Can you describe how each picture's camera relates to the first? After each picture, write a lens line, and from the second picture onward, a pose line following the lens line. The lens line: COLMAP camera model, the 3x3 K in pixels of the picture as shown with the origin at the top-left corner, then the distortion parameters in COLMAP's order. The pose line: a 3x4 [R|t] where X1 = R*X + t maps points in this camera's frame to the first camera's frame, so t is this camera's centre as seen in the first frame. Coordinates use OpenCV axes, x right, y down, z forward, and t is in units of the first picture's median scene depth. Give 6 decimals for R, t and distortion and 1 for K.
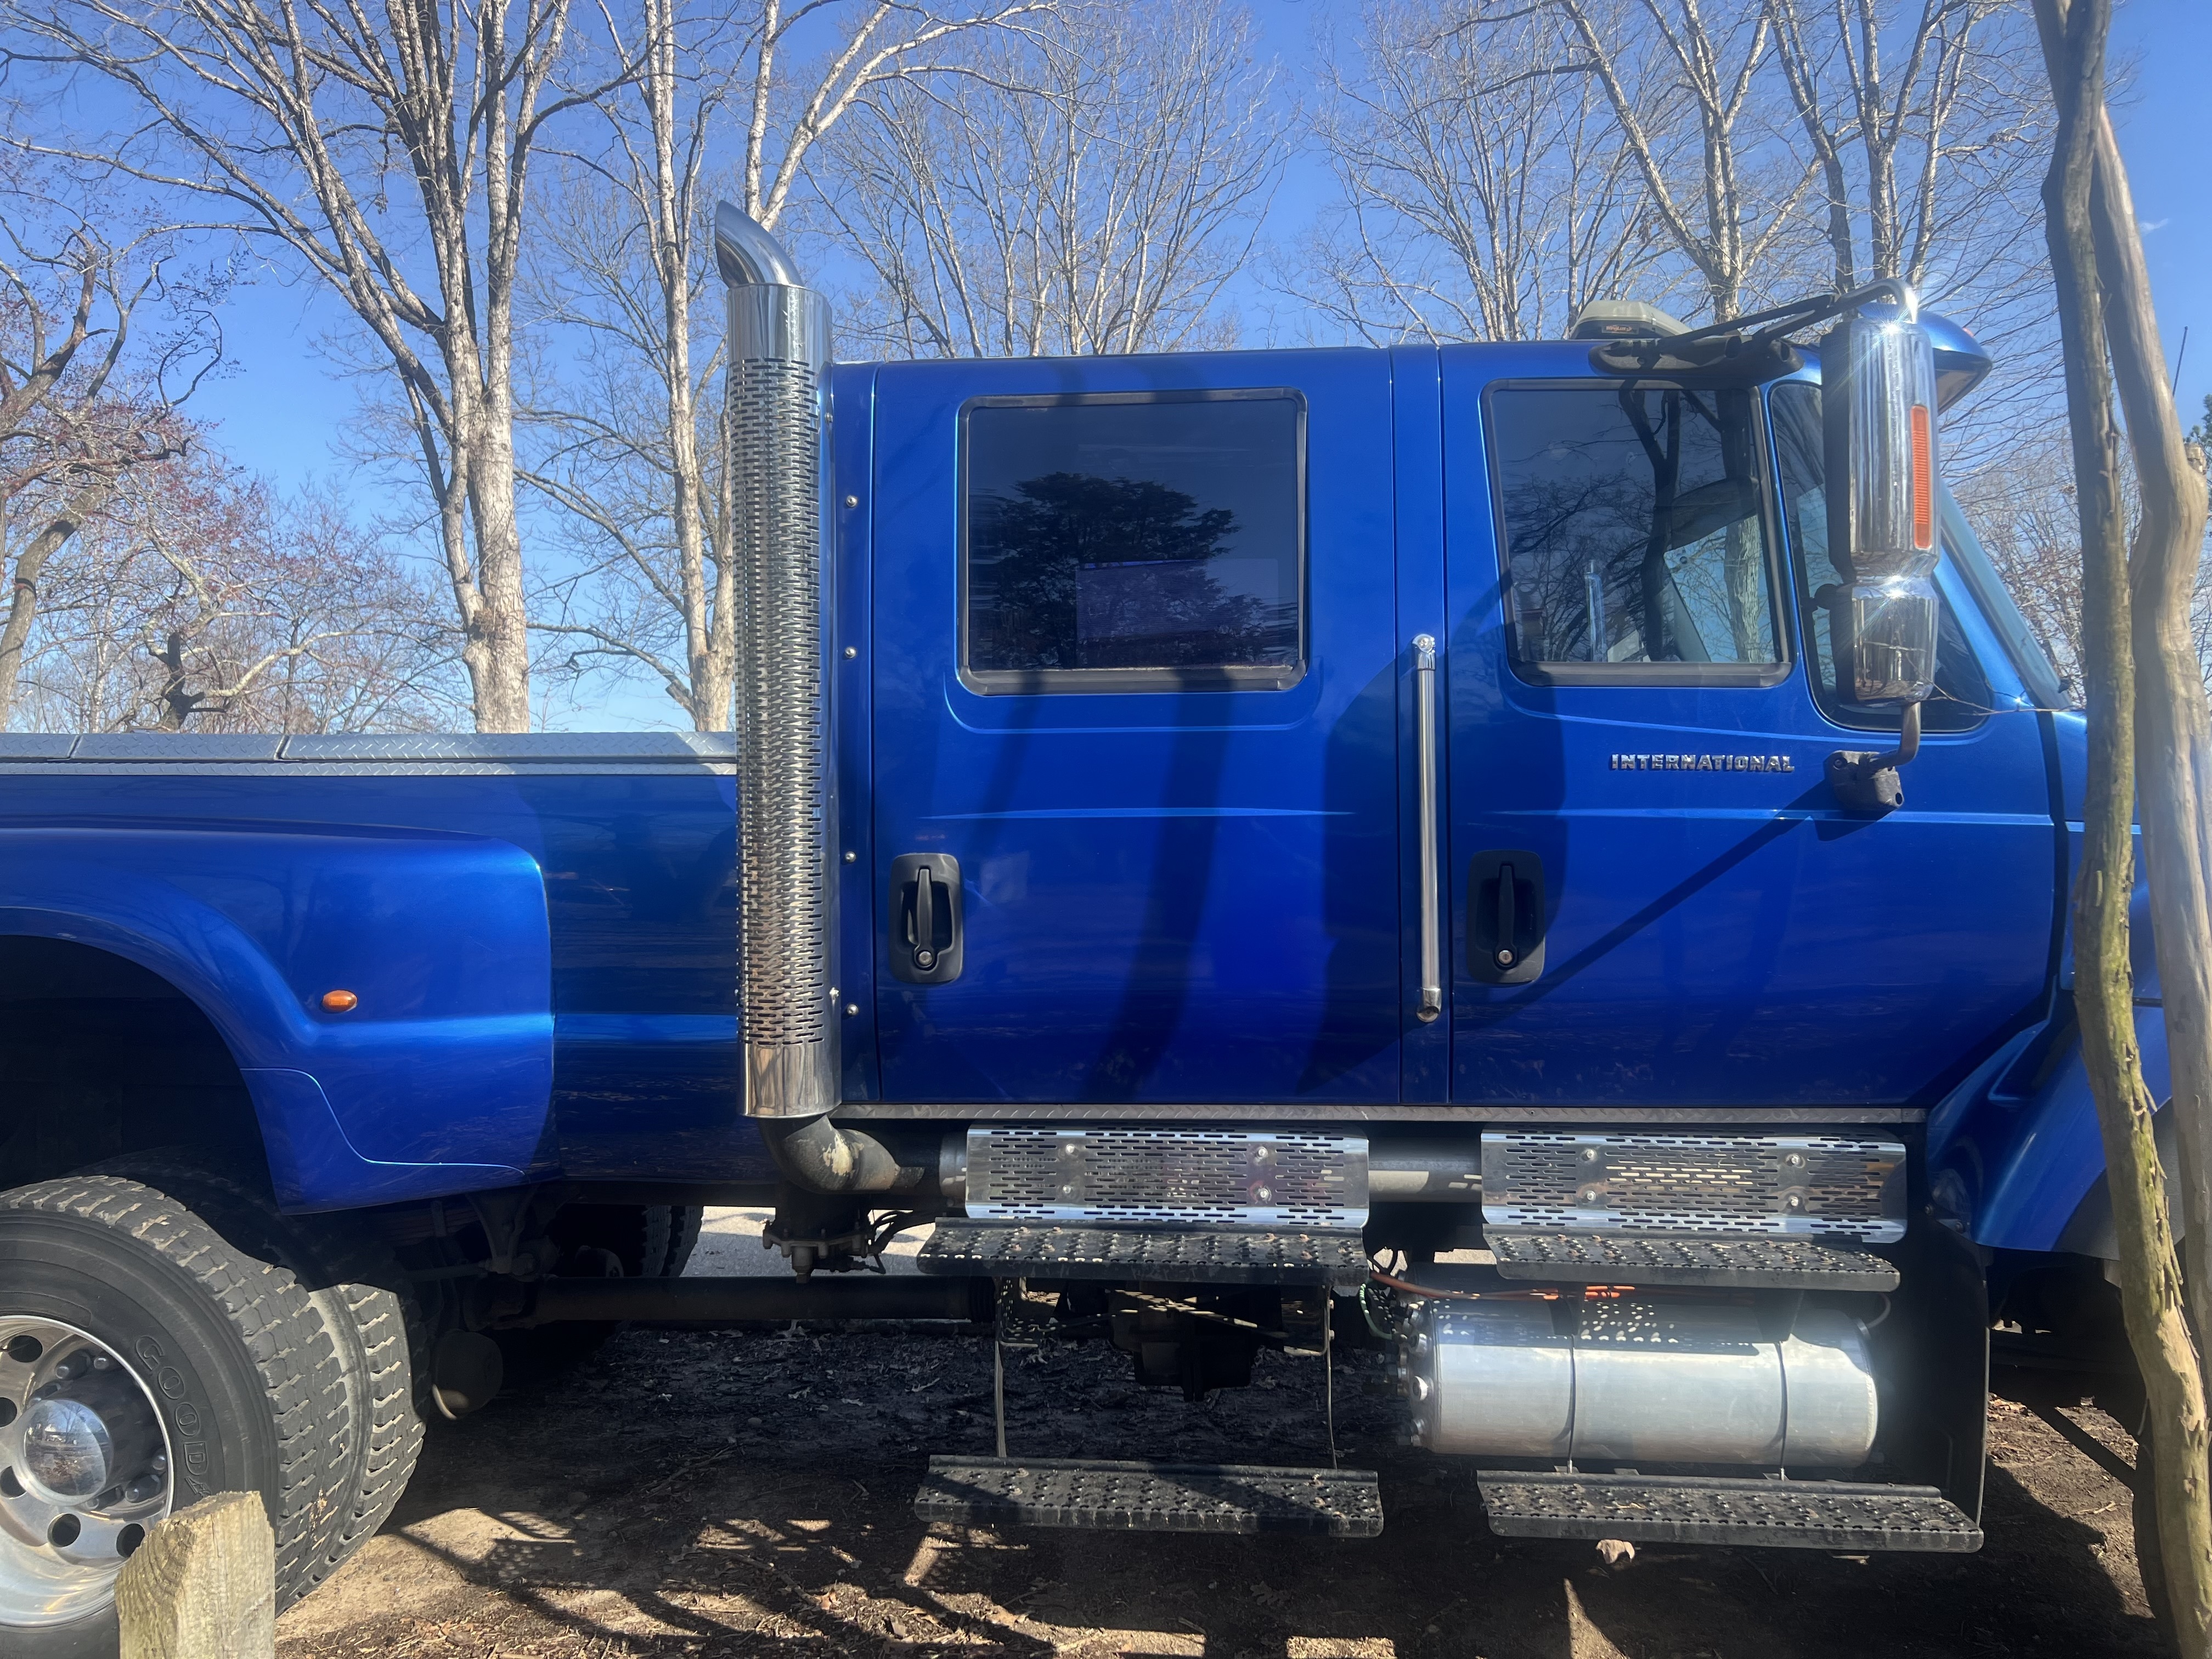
lens RADIAL K [[1681.4, 0, 1144.4], [0, 1681.4, 815.8], [0, 0, 1]] dist [0.021977, -0.001998]
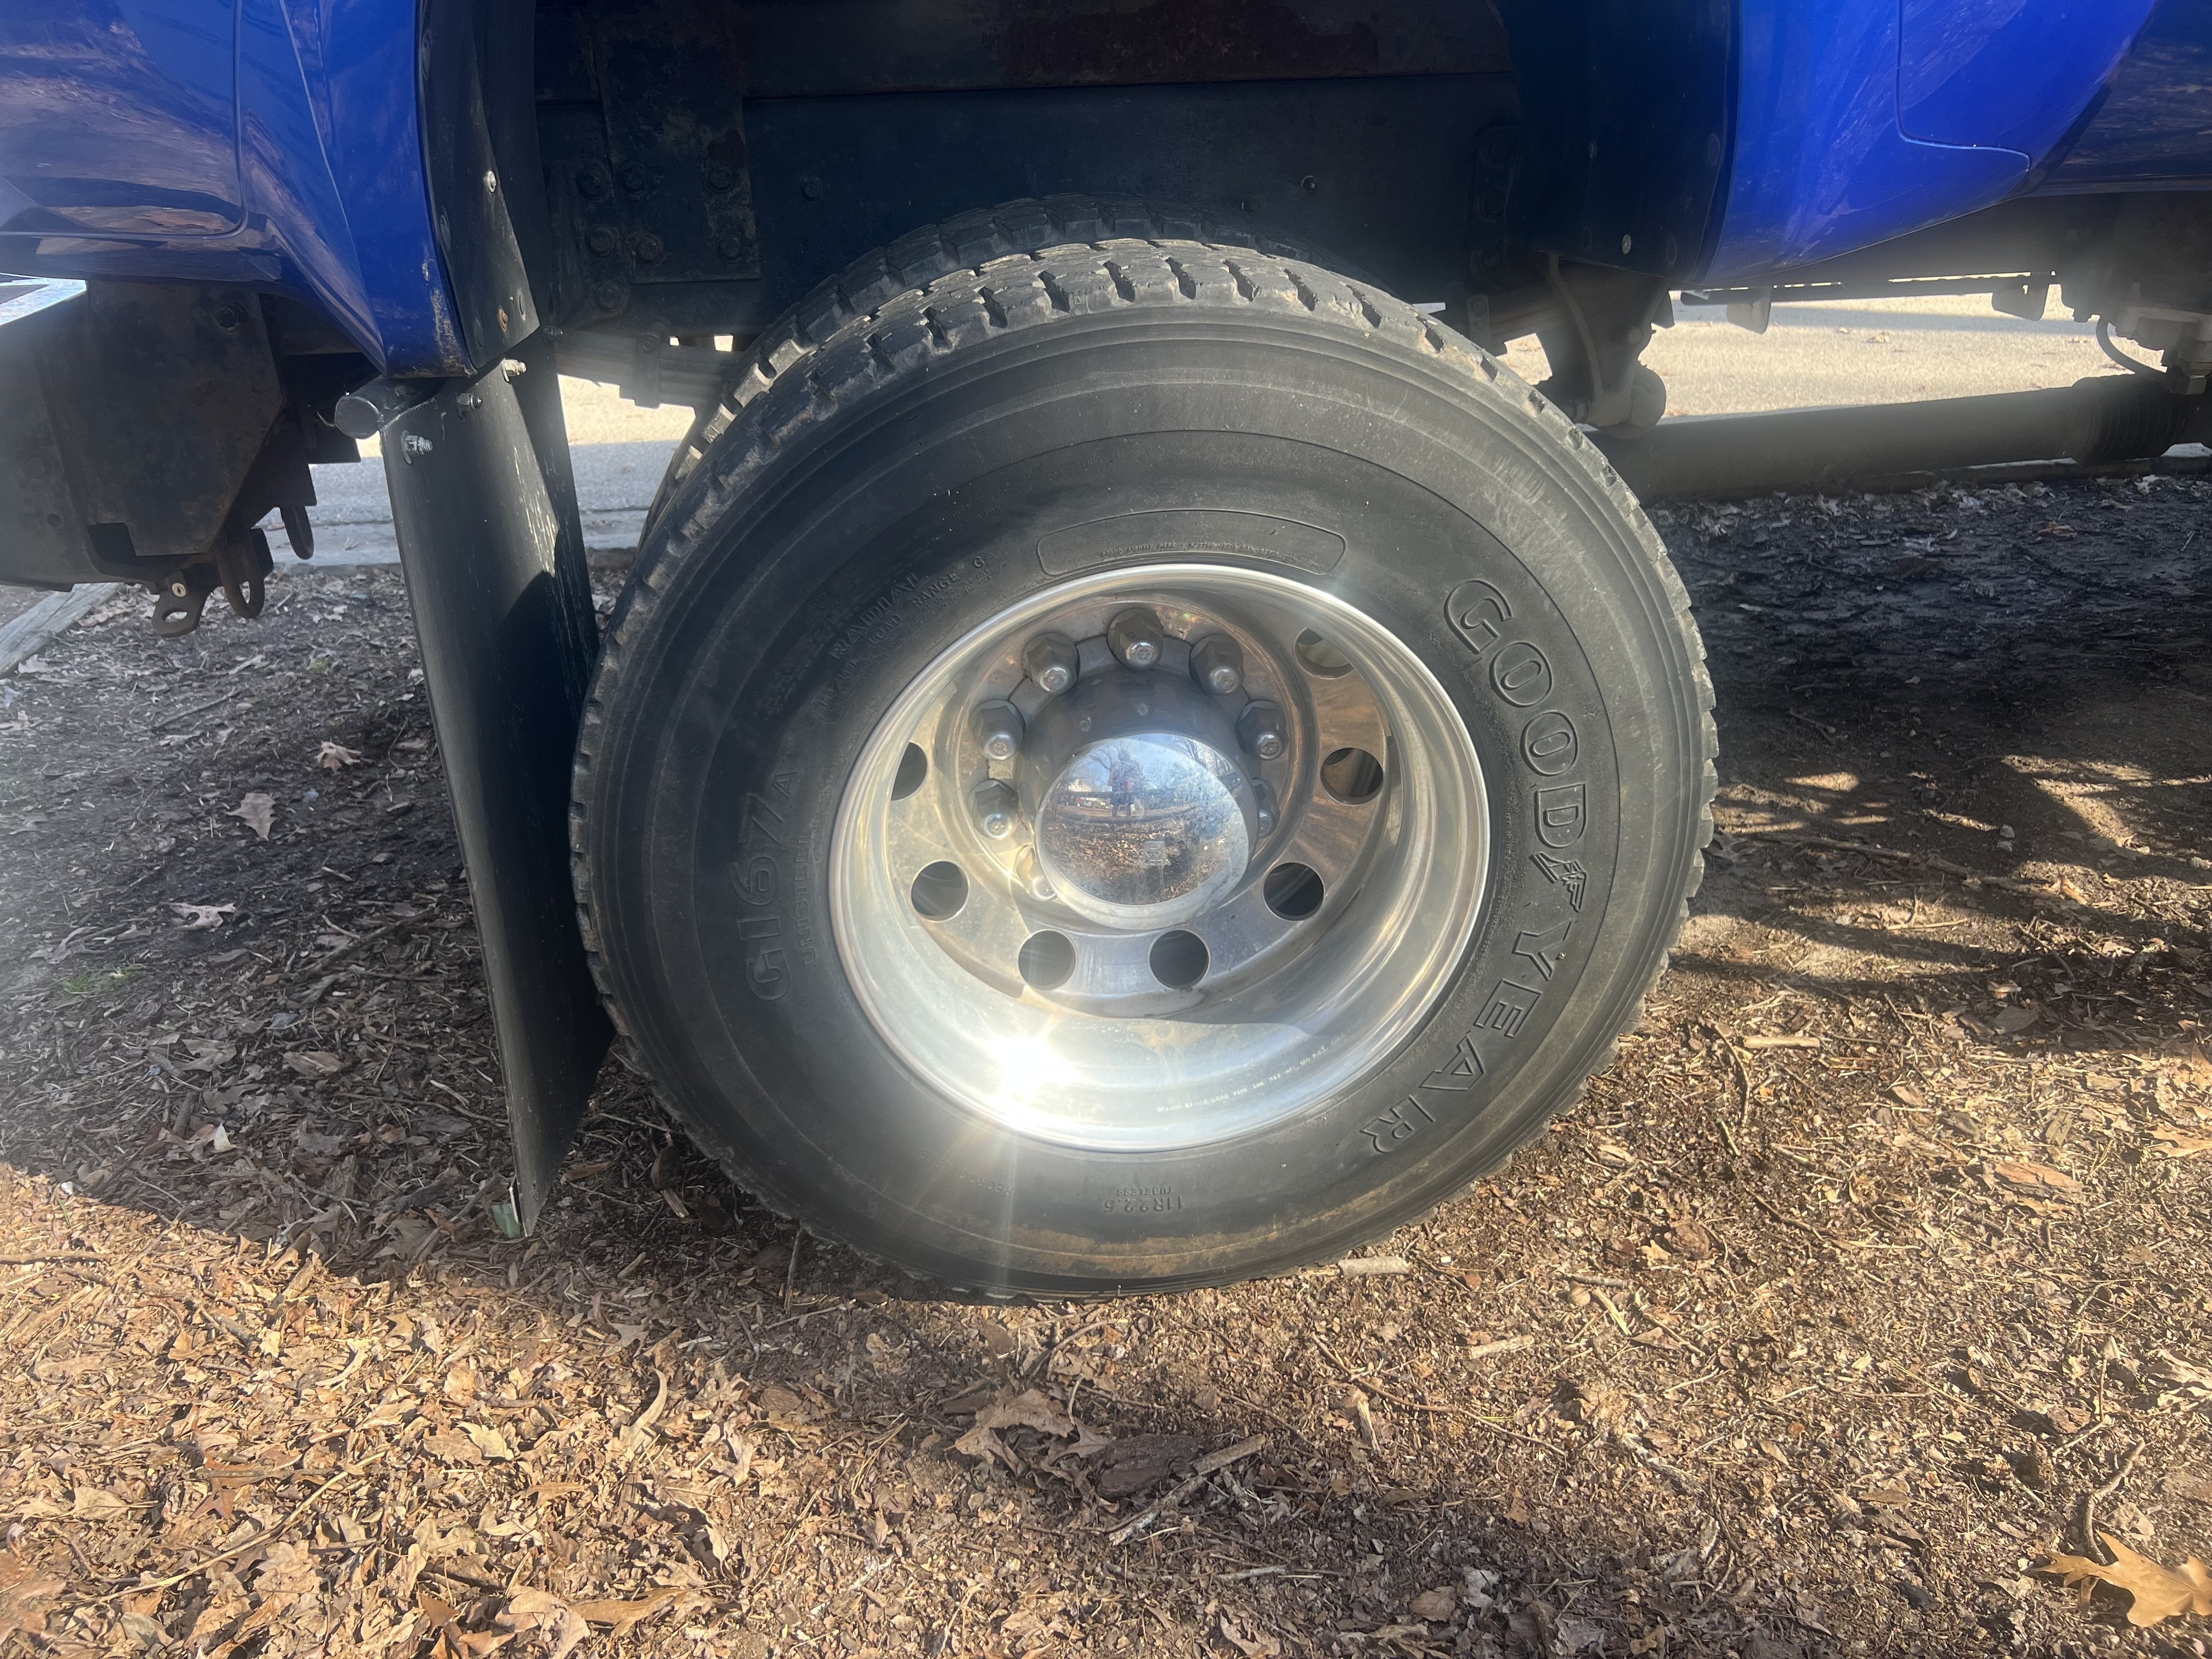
lens RADIAL K [[1681.4, 0, 1111.1], [0, 1681.4, 834.0], [0, 0, 1]] dist [0.021977, -0.001998]
pose [[0.980375, -0.116827, 0.158795, -0.645172], [0.030774, 0.886309, 0.462070, 0.139636], [-0.194724, -0.448115, 0.872511, 0.525637]]
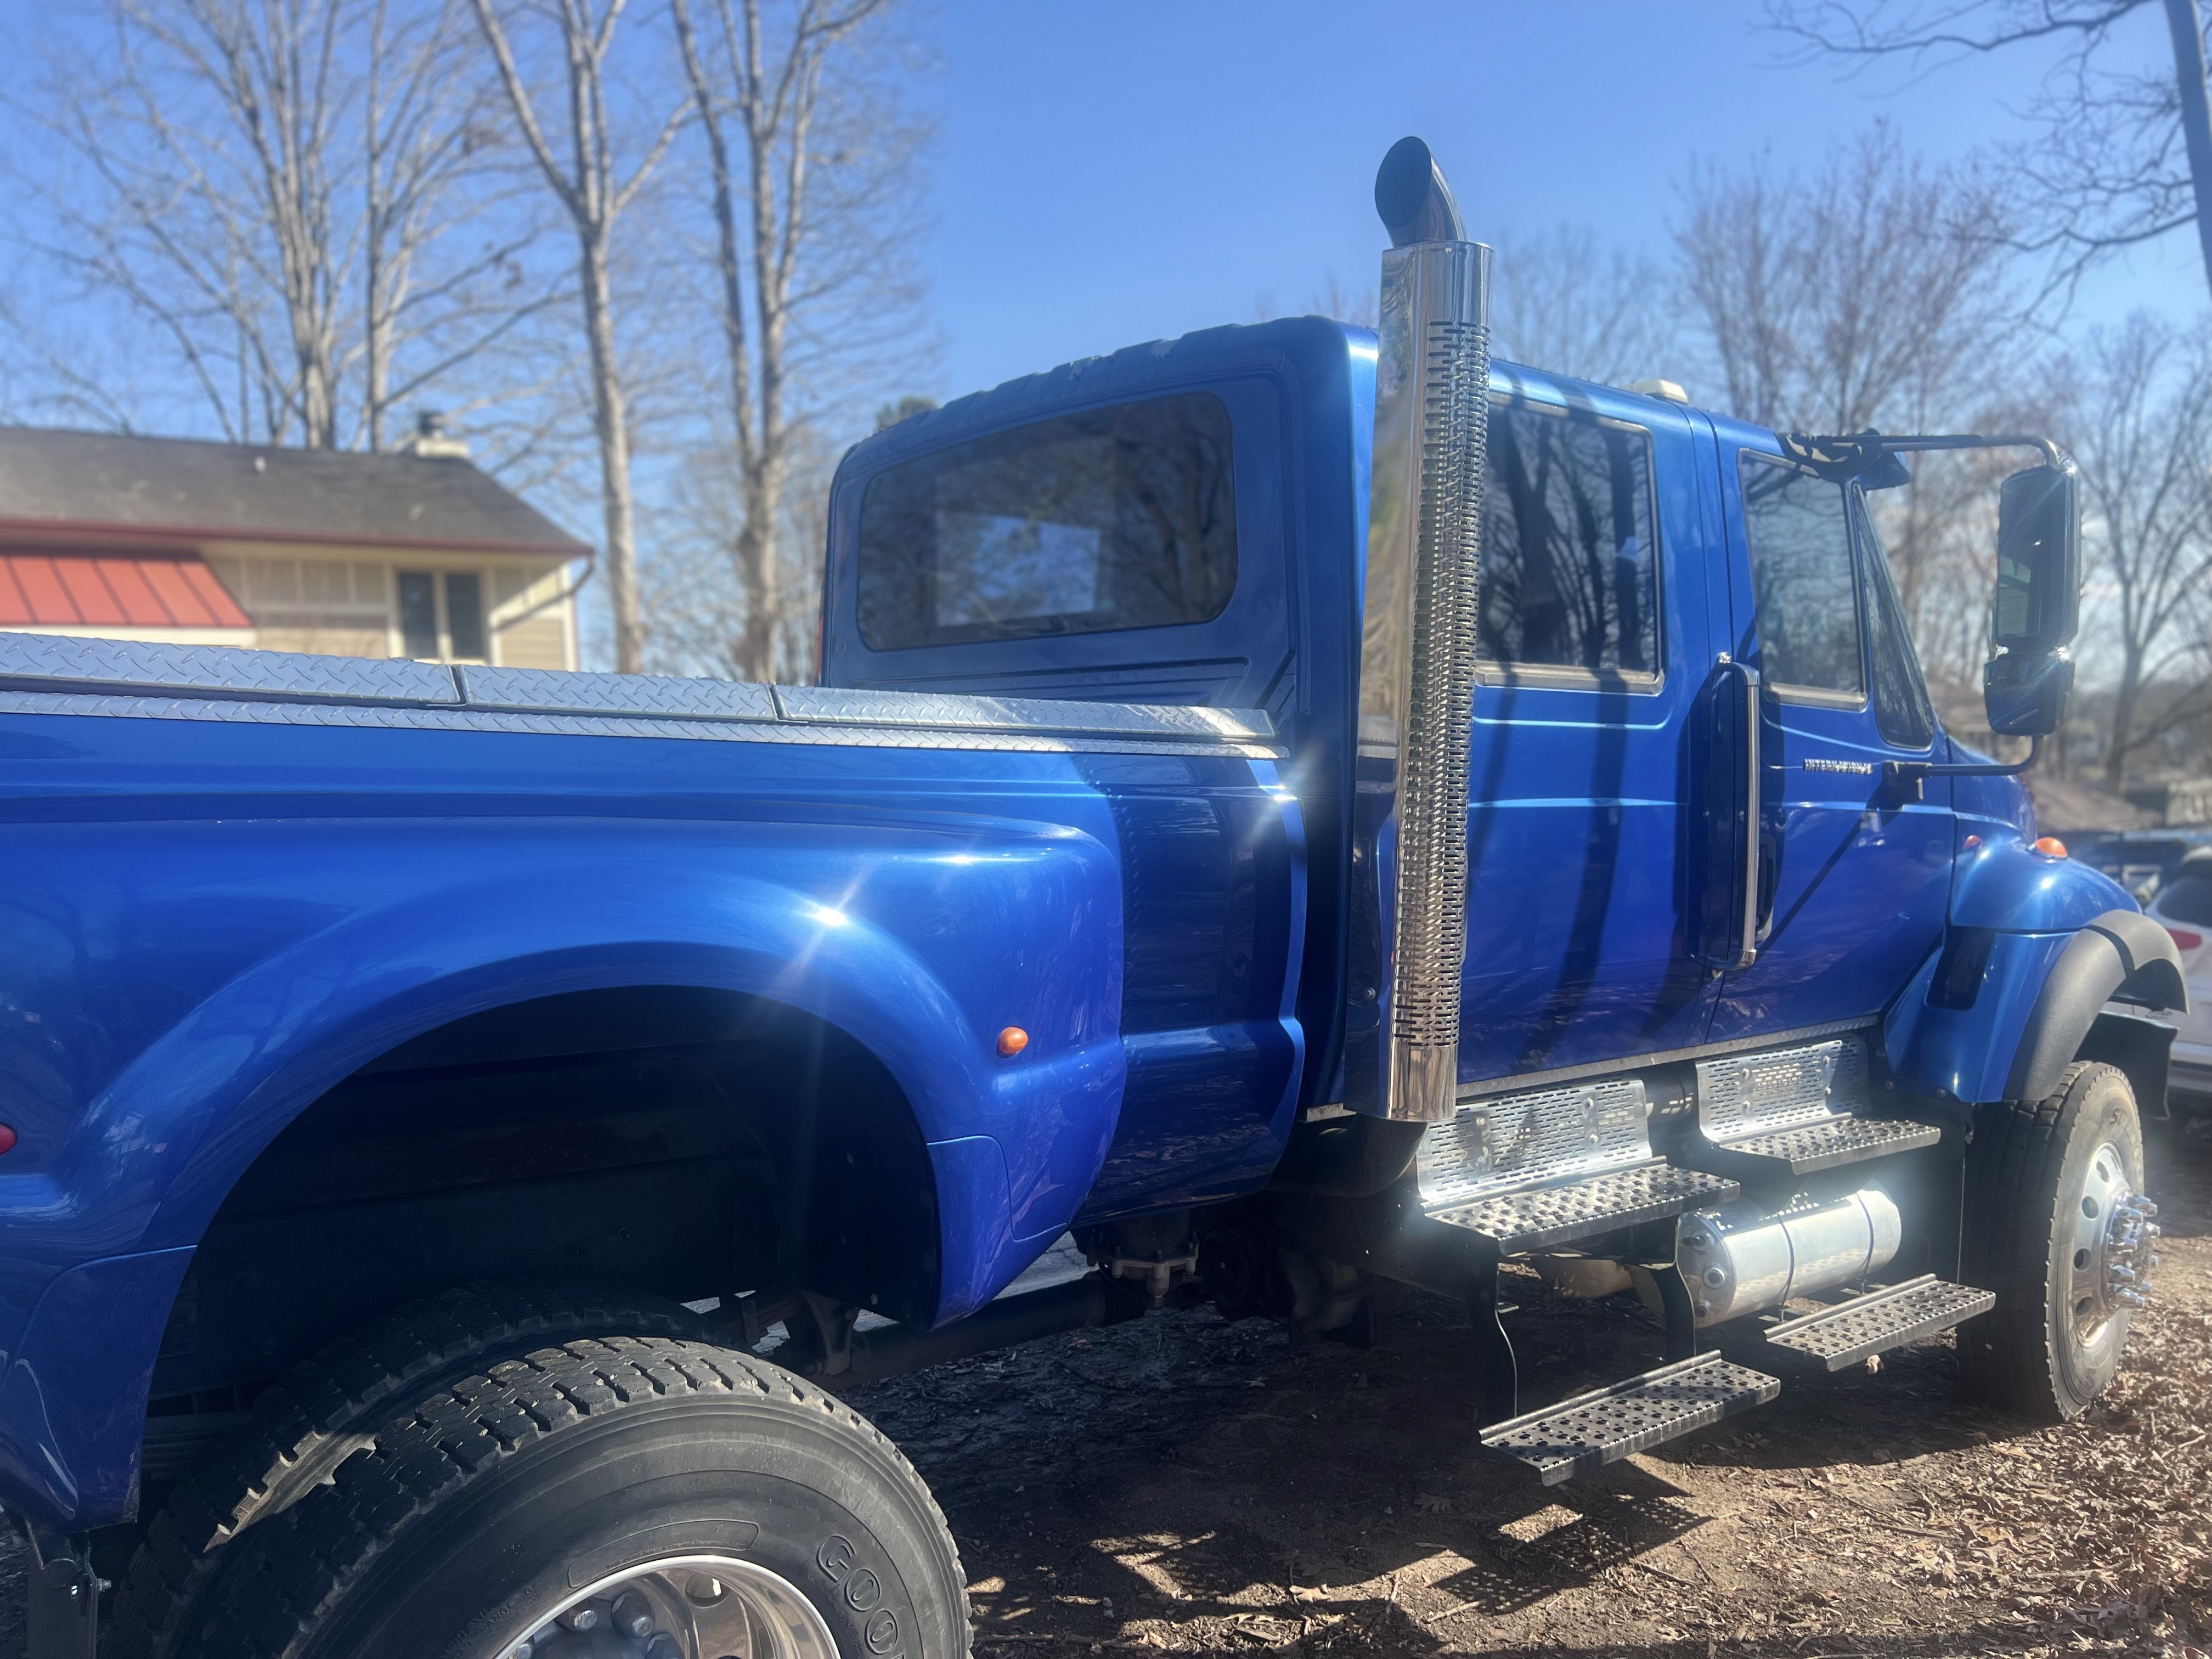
lens RADIAL K [[1681.4, 0, 1104.7], [0, 1681.4, 828.5], [0, 0, 1]] dist [0.021977, -0.001998]
pose [[0.734253, -0.007836, 0.678830, -0.840226], [-0.021459, 0.999166, 0.034745, -0.014005], [-0.678536, -0.040079, 0.733473, 0.356668]]
